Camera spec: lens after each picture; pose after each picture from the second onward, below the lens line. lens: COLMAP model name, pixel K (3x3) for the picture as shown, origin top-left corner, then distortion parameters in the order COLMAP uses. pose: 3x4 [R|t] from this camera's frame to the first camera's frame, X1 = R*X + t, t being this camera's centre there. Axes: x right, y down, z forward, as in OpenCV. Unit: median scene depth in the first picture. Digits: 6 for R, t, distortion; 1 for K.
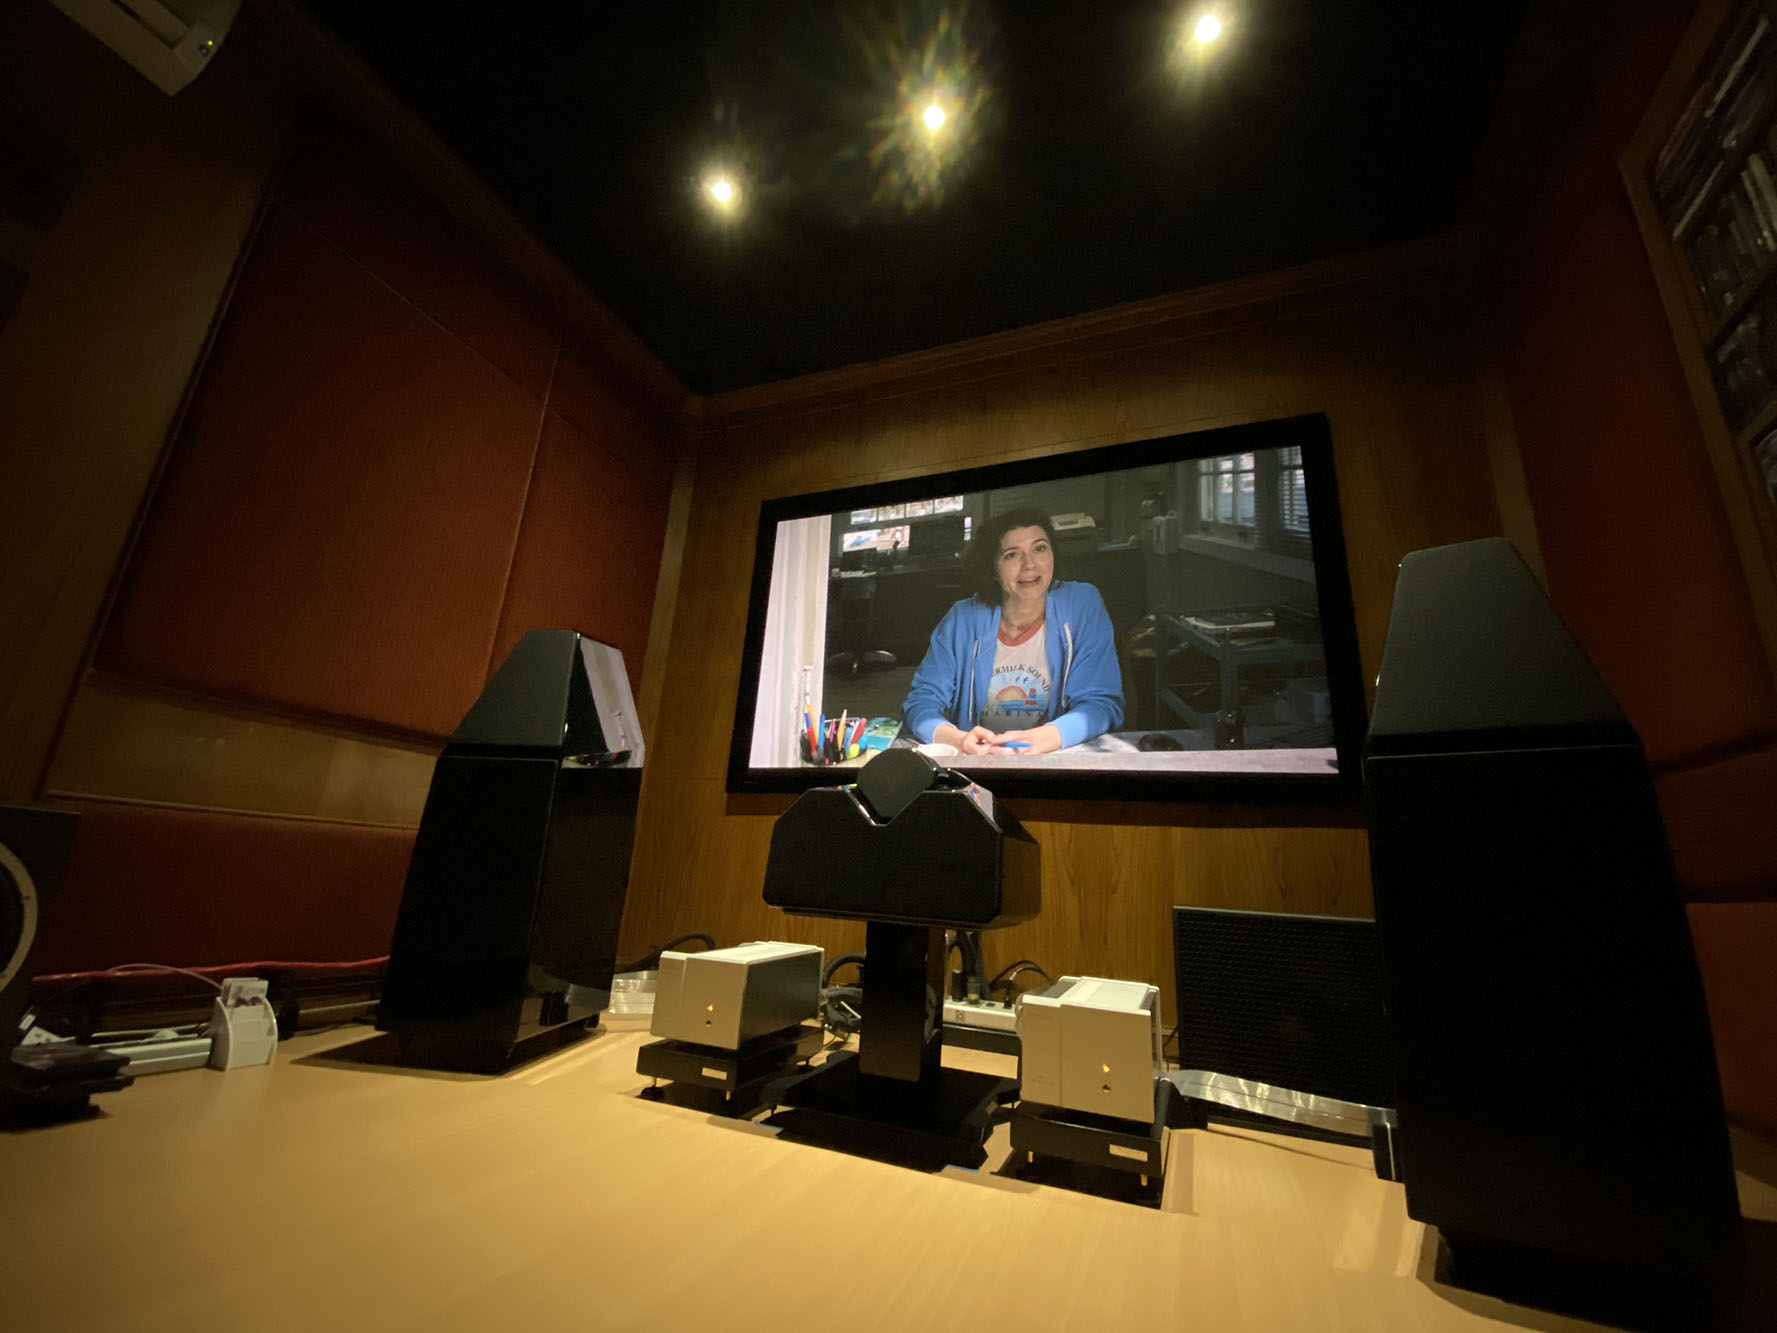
lens RADIAL K [[738.6, 0, 894.0], [0, 738.6, 651.7], [0, 0, 1]] dist [-0.014221, -0.002329]
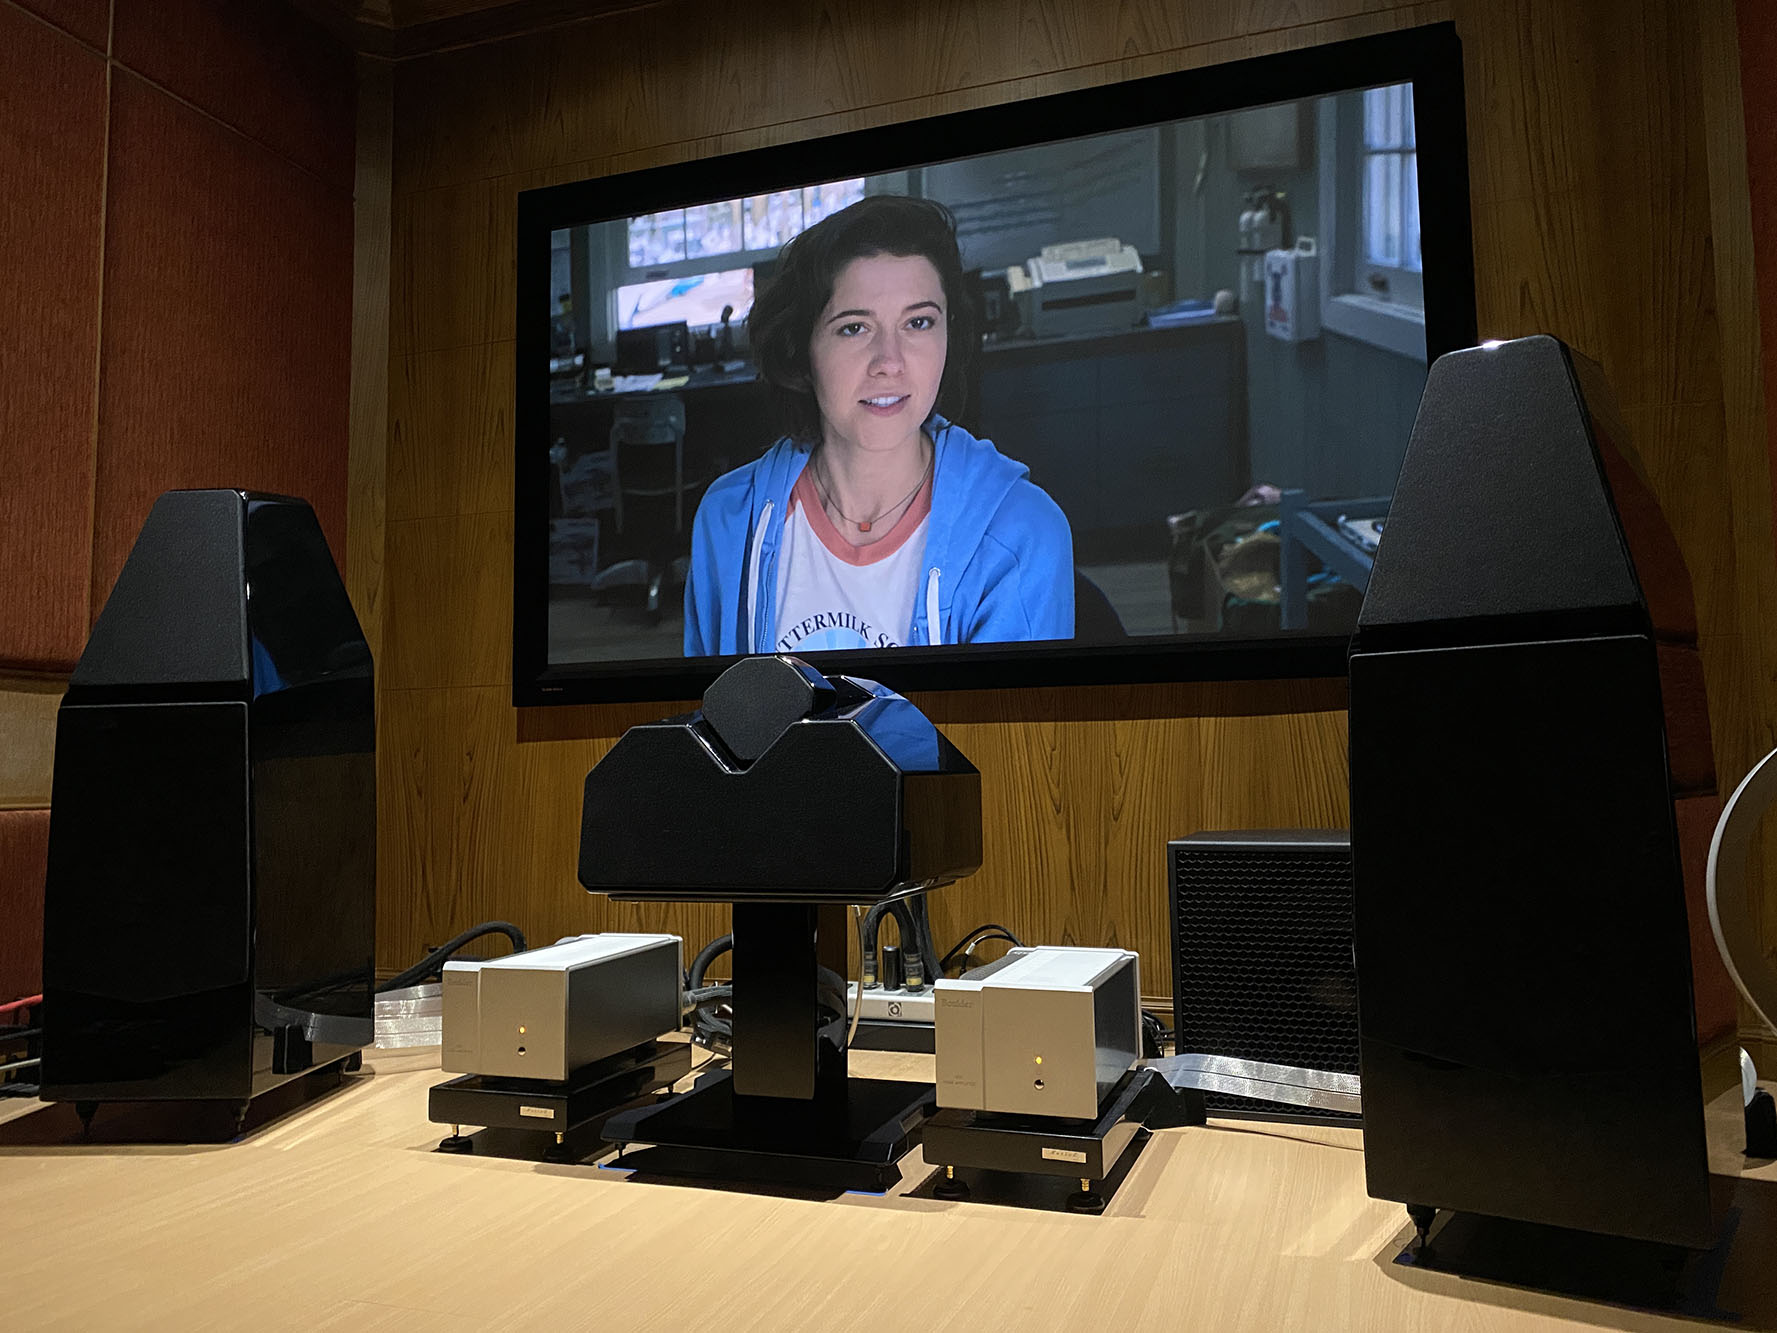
lens RADIAL K [[1338.9, 0, 890.0], [0, 1338.9, 669.4], [0, 0, 1]] dist [-0.005420, -0.017350]
pose [[0.996365, -0.069922, 0.048661, 0.067984], [0.058295, 0.976167, 0.209045, -0.109314], [-0.062118, -0.205448, 0.976695, -0.221522]]
